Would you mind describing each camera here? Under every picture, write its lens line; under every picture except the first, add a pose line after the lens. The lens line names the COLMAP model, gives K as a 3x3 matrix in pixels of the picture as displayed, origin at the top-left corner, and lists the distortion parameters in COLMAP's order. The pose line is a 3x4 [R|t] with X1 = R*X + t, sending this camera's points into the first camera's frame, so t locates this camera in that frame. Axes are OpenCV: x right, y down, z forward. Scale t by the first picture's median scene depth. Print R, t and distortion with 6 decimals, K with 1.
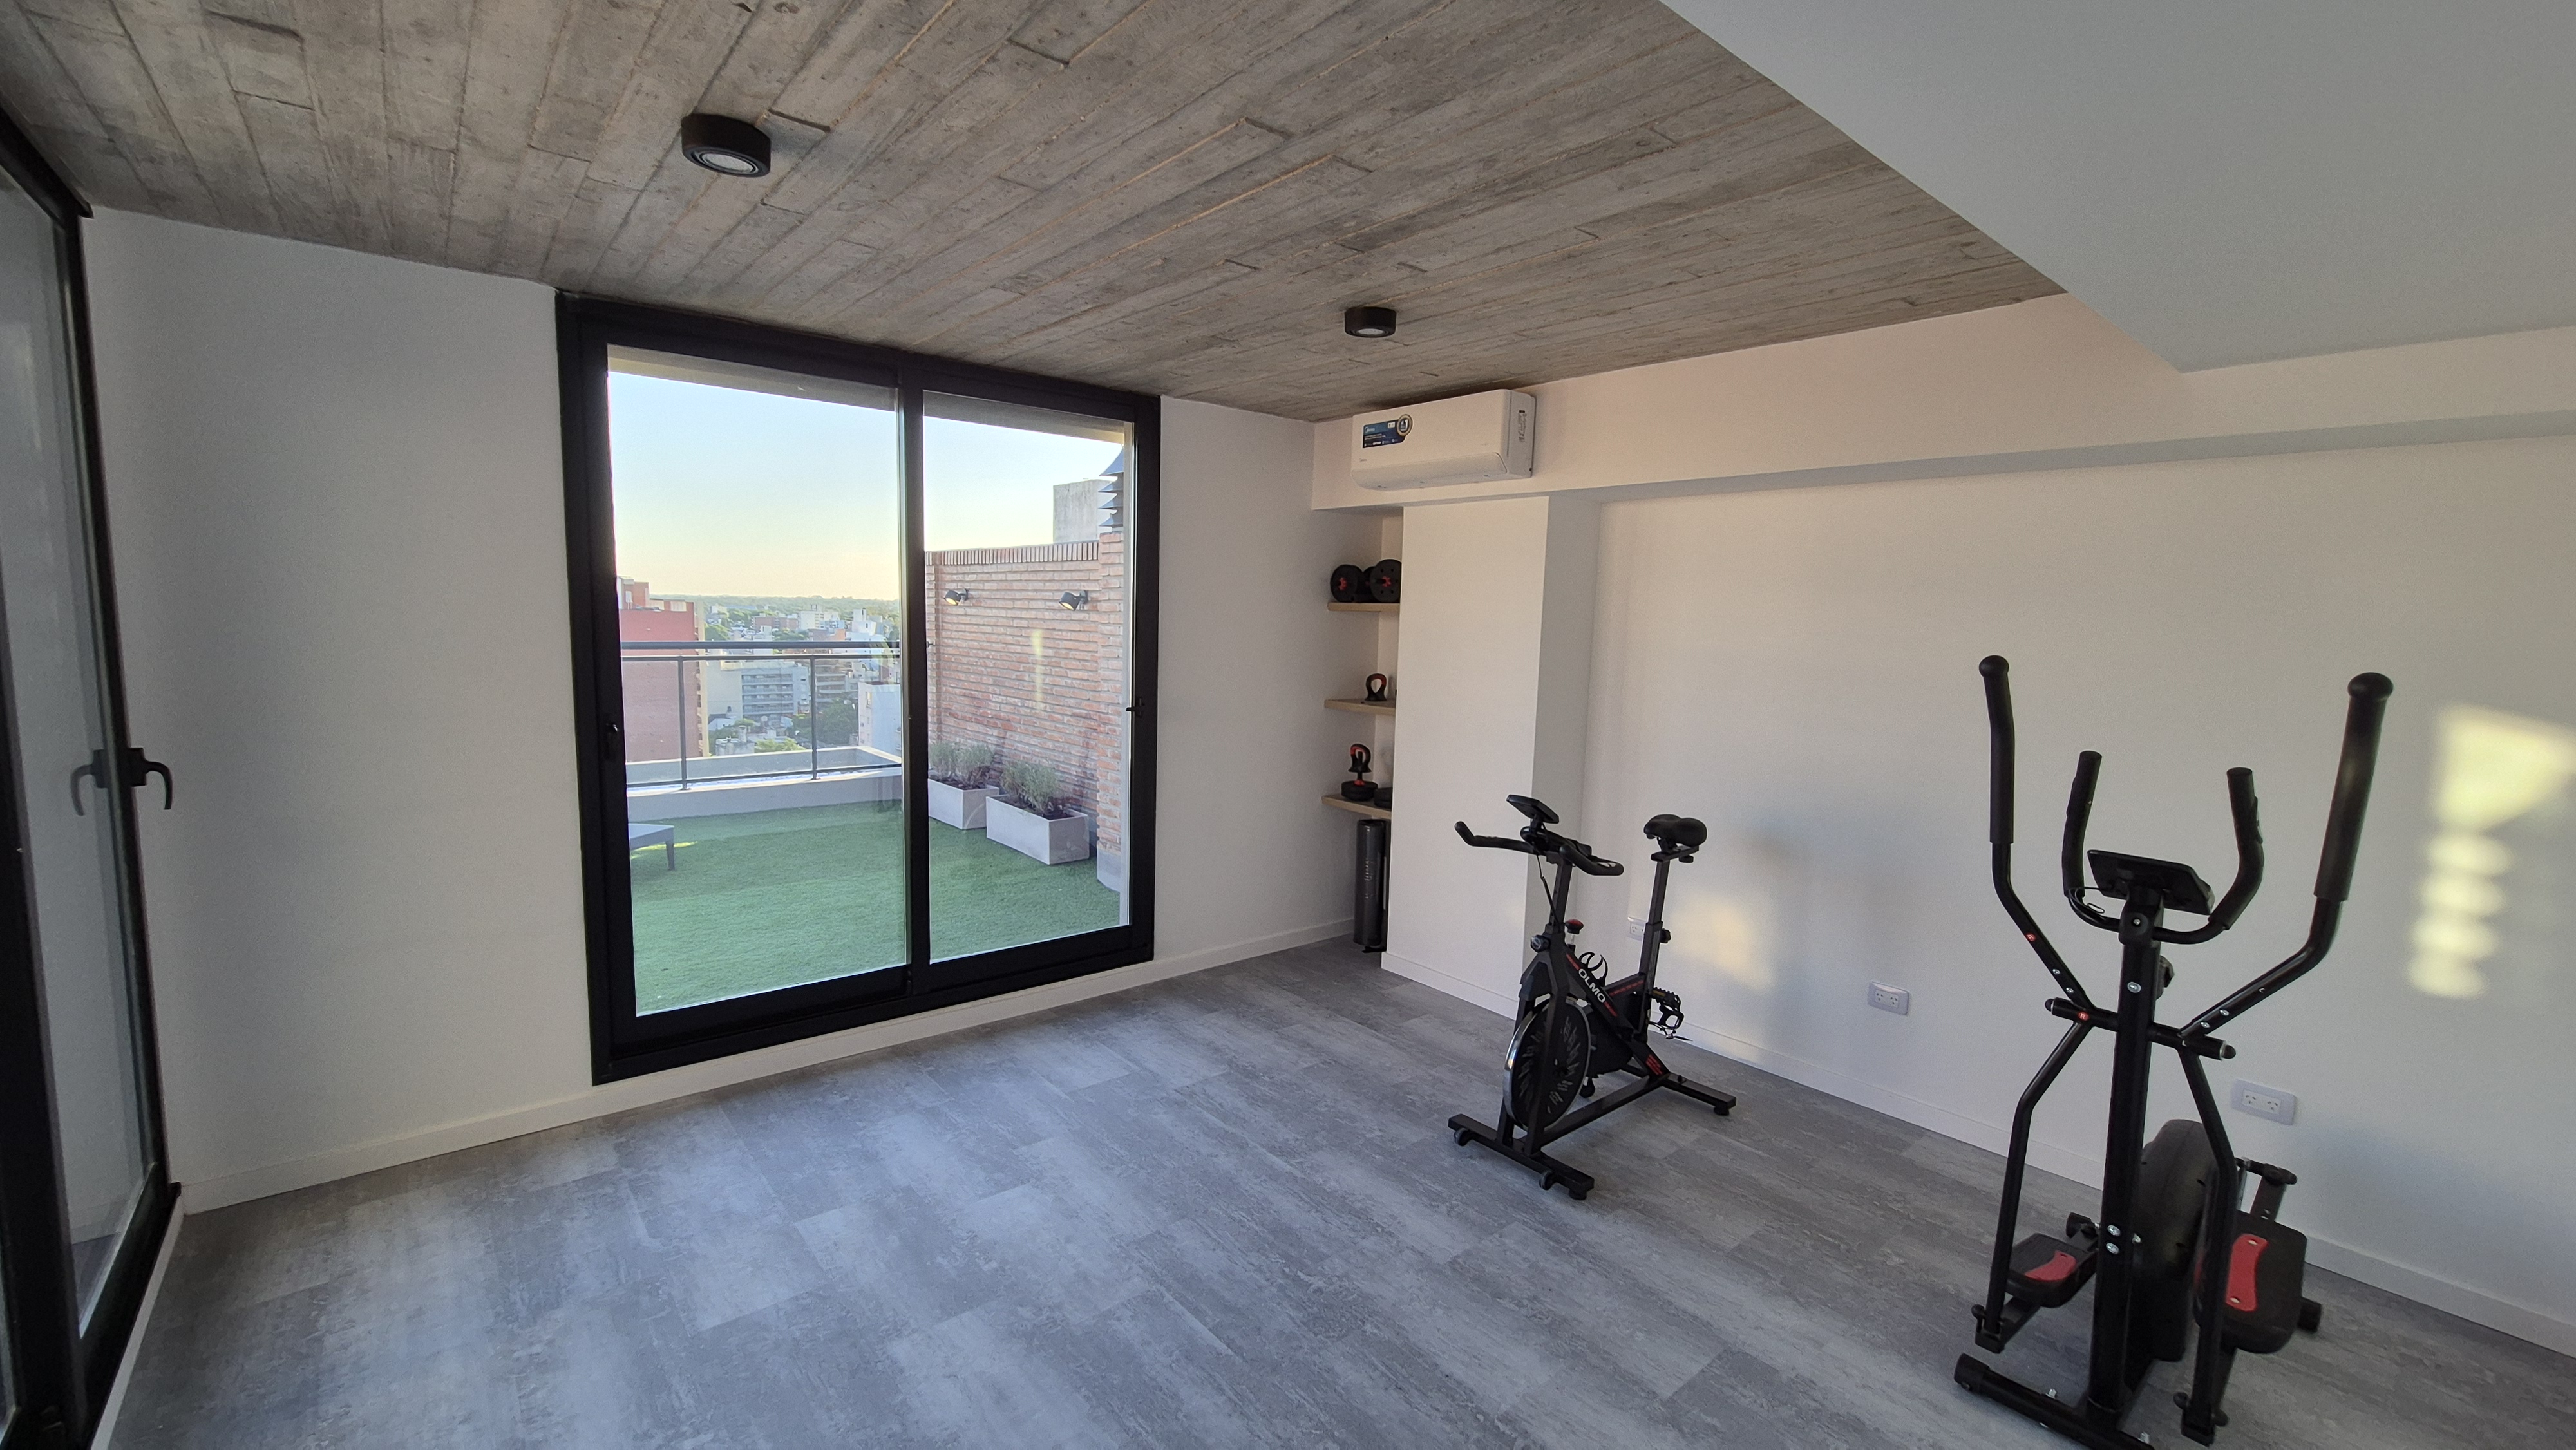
lens RADIAL K [[1061.0, 0, 1295.8], [0, 1061.0, 726.7], [0, 0, 1]] dist [0.003432, -0.000888]
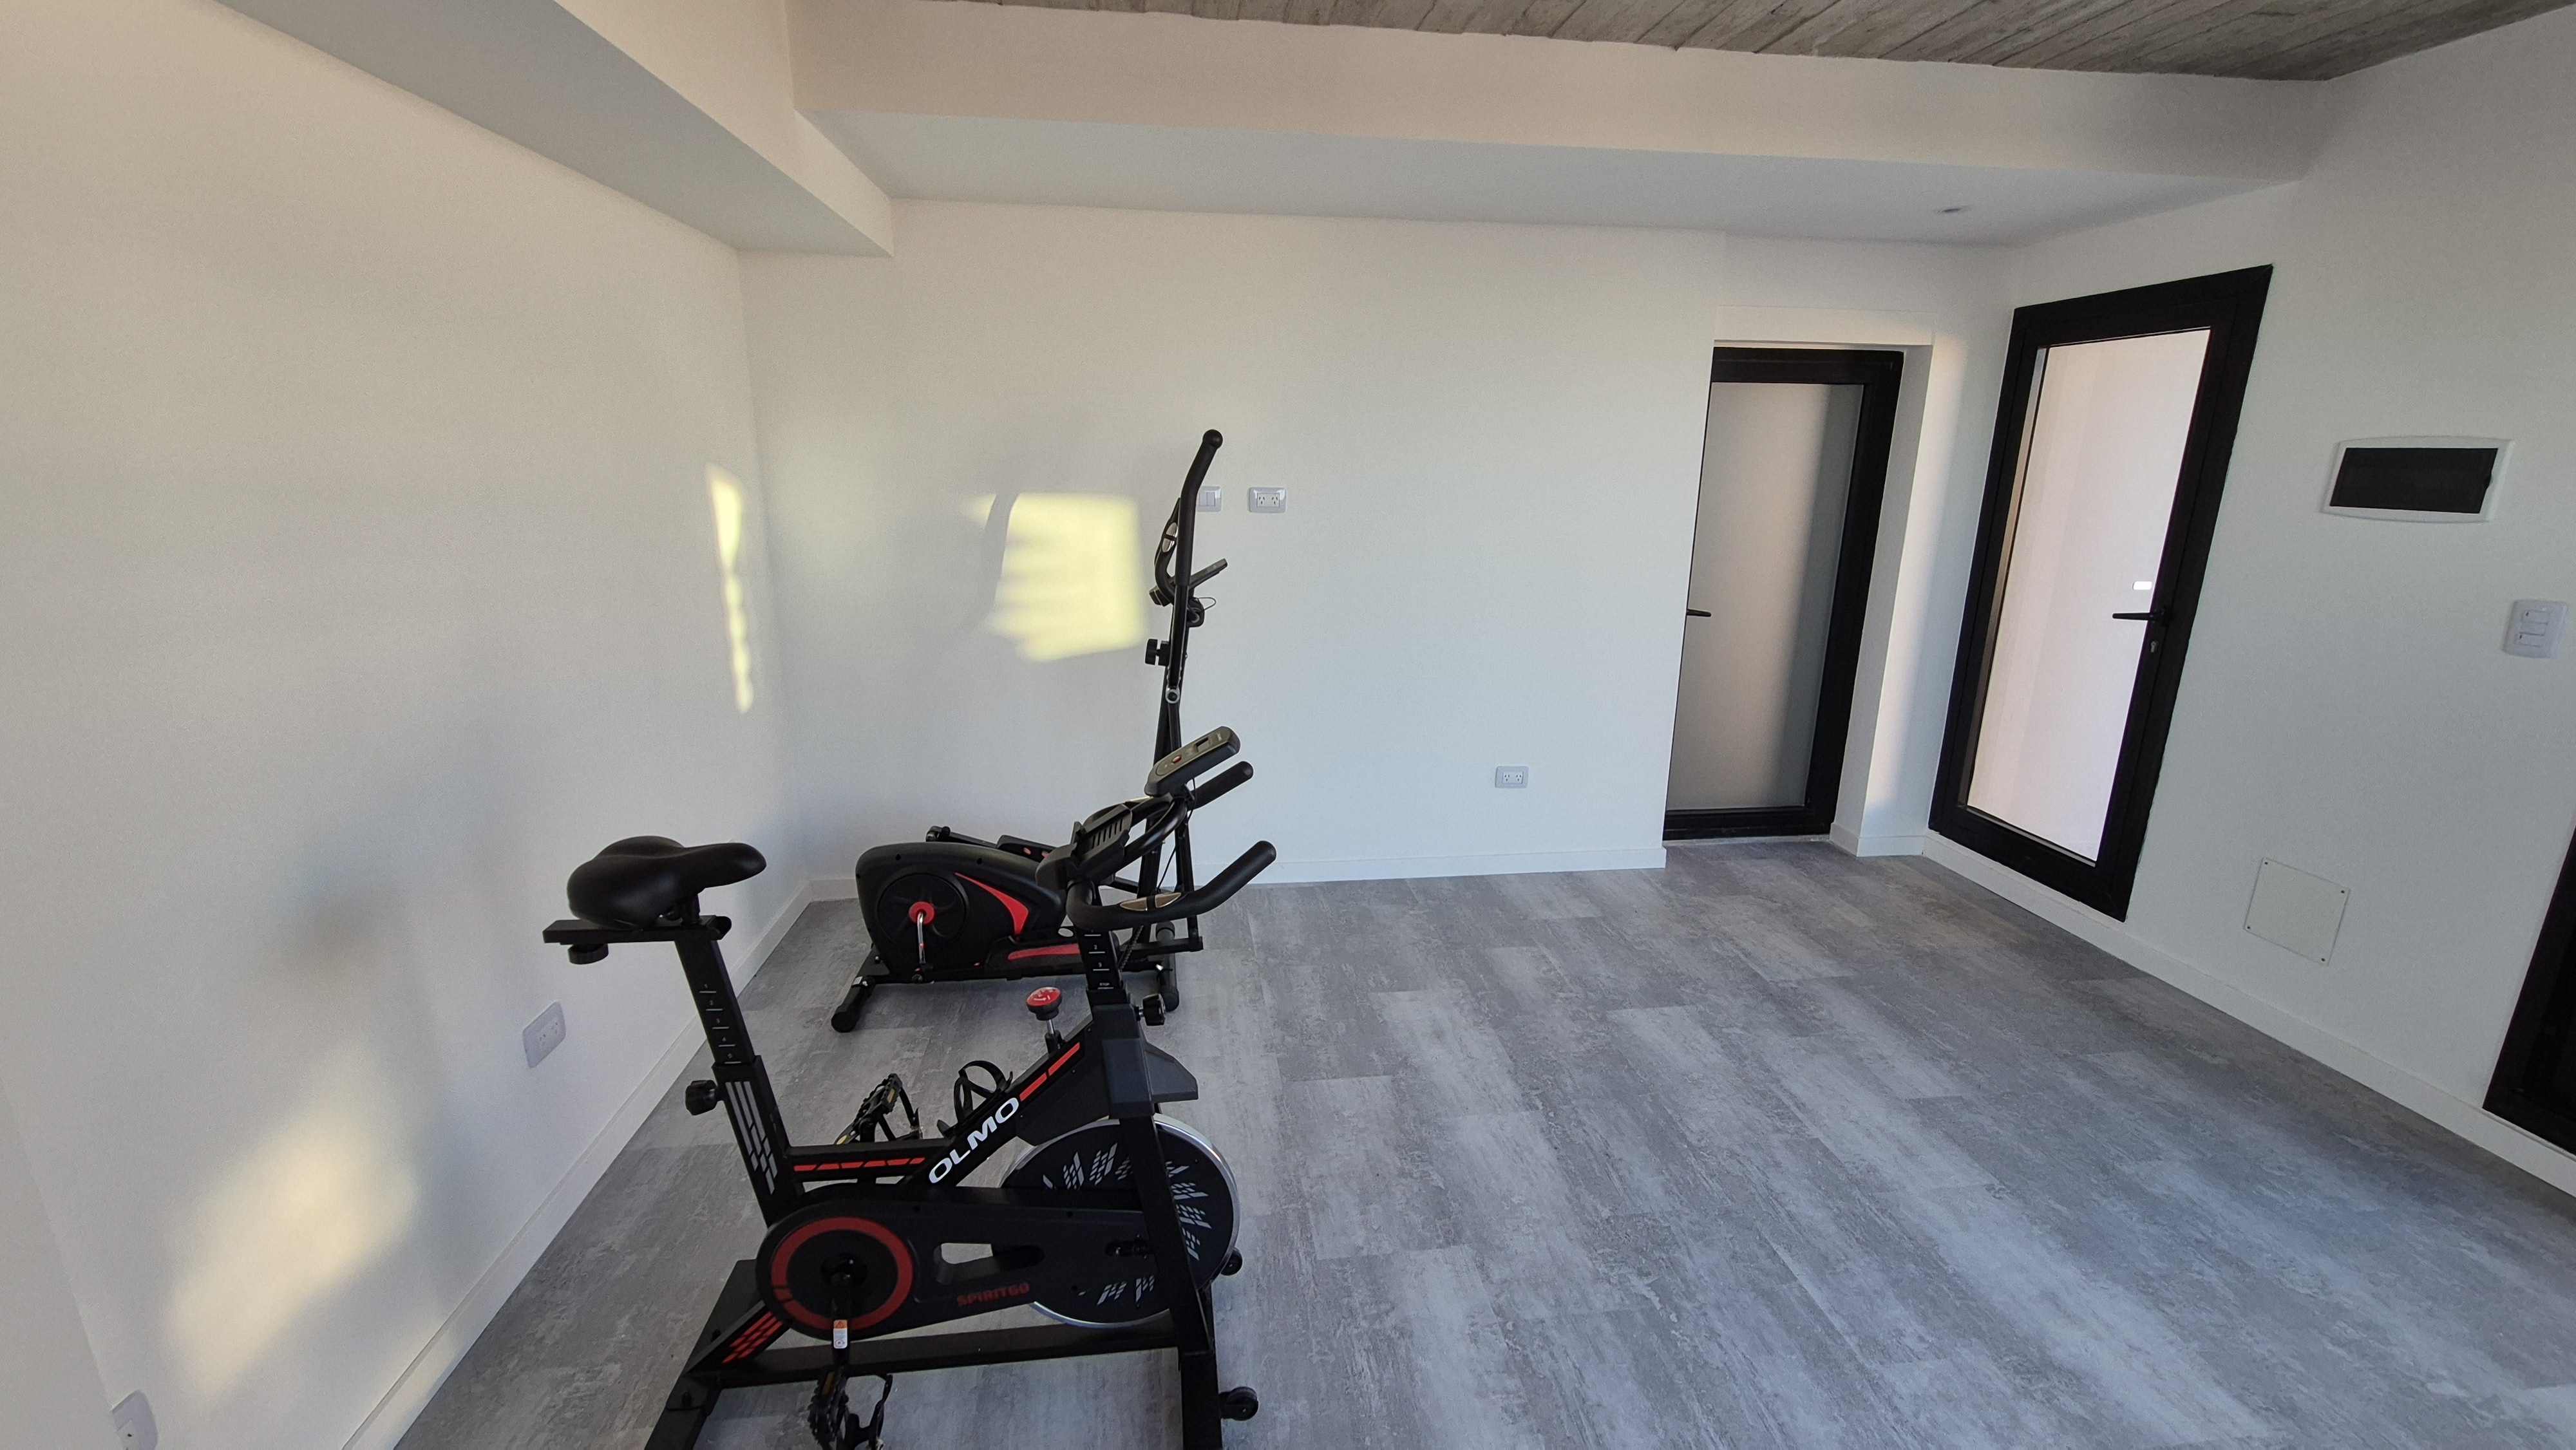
lens RADIAL K [[1061.0, 0, 1288.3], [0, 1061.0, 725.0], [0, 0, 1]] dist [0.003432, -0.000888]
pose [[-0.835926, -0.171361, 0.521404, -0.102924], [0.027916, 0.935504, 0.352211, -0.148973], [-0.548131, 0.308978, -0.777229, 1.649459]]
